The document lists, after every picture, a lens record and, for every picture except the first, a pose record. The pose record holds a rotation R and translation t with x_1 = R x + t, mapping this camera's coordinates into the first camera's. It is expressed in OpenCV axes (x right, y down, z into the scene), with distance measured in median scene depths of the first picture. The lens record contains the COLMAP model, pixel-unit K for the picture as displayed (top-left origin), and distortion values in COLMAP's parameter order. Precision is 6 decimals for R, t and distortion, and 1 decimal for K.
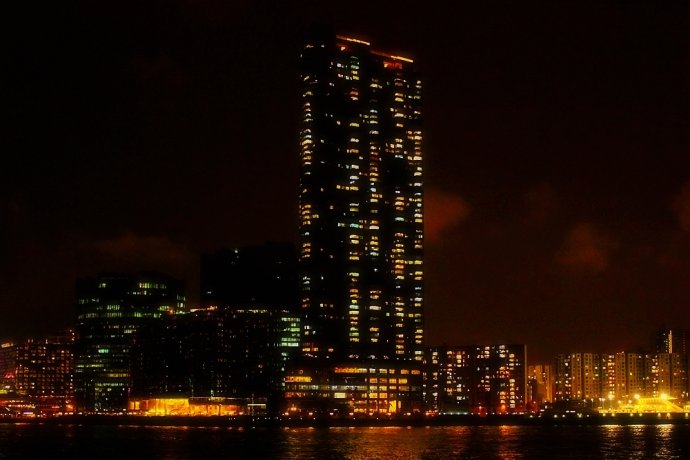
lens RADIAL K [[1039.3, 0, 339.6], [0, 1039.3, 237.9], [0, 0, 1]] dist [-0.043148, 0.000000]
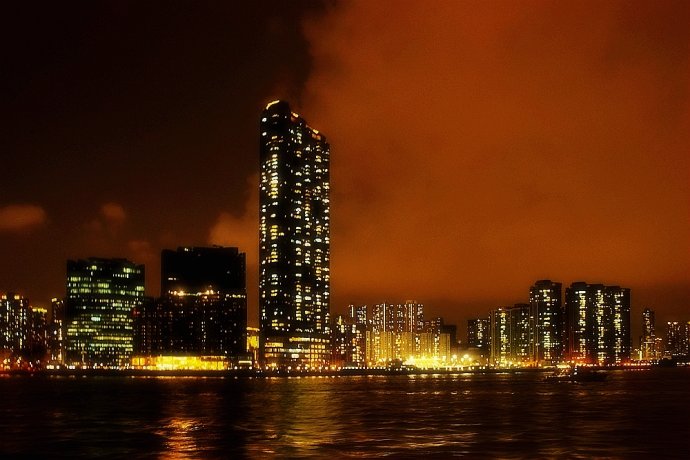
lens RADIAL K [[769.0, 0, 353.2], [0, 769.0, 270.9], [0, 0, 1]] dist [-0.089000, 0.000000]
pose [[0.816681, 0.071545, 0.572638, -0.544098], [-0.097070, 0.995178, 0.014103, 0.005790], [-0.568867, -0.067103, 0.819687, 0.051288]]
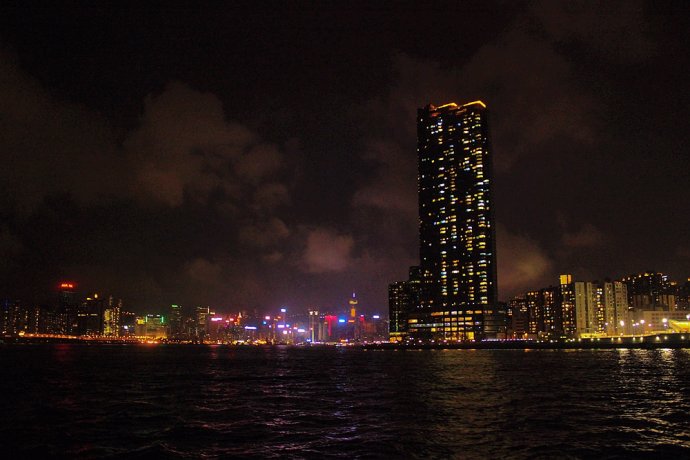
lens RADIAL K [[544.2, 0, 345.1], [0, 544.2, 229.3], [0, 0, 1]] dist [-0.039990, -0.000482]
pose [[0.400805, -0.191778, -0.895866, 0.690152], [0.164808, 0.976987, -0.135409, 0.086248], [0.901218, -0.093373, 0.423188, 0.508289]]
